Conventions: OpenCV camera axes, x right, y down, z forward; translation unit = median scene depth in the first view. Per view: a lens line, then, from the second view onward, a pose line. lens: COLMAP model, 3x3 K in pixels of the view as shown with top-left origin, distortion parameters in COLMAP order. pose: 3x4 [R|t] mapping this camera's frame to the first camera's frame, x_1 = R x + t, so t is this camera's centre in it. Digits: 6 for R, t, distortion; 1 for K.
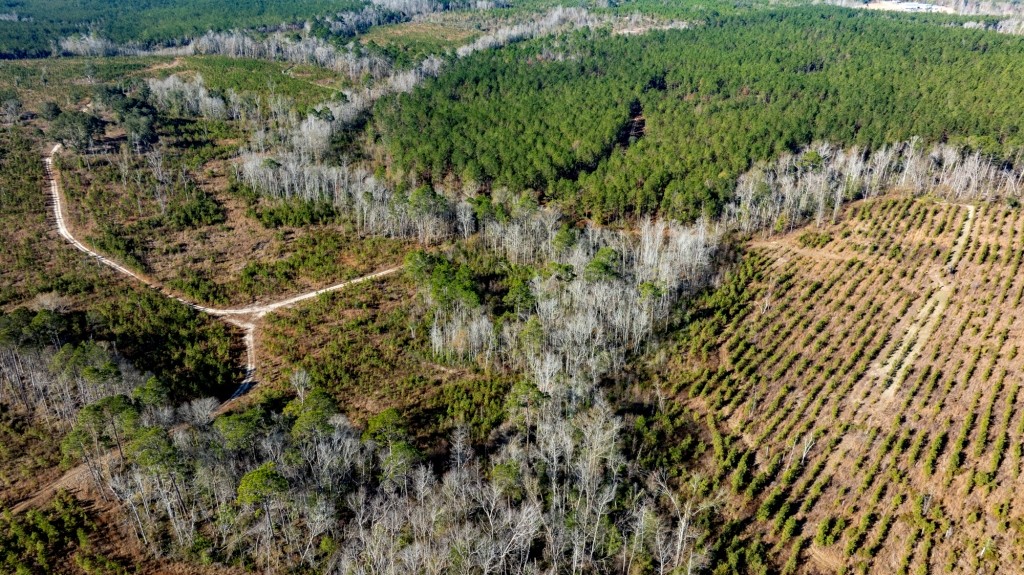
lens RADIAL K [[722.8, 0, 515.1], [0, 722.8, 290.3], [0, 0, 1]] dist [-0.034971, 0.035210]
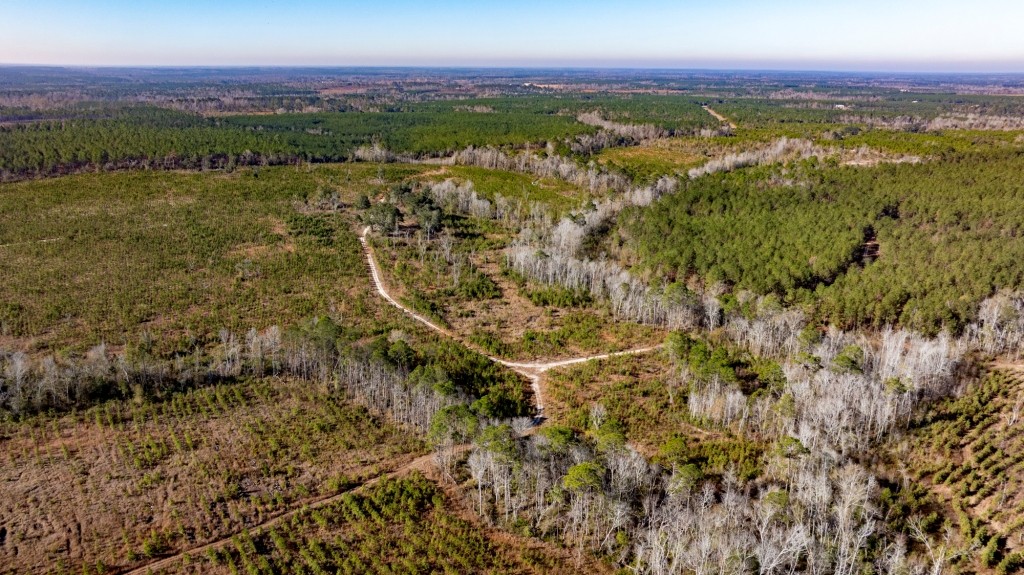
lens RADIAL K [[722.8, 0, 509.5], [0, 722.8, 289.2], [0, 0, 1]] dist [-0.034971, 0.035210]
pose [[0.960627, 0.089314, -0.263094, -0.069234], [-0.130204, 0.981222, -0.142306, 0.057781], [0.245443, 0.170959, 0.954217, -0.146553]]
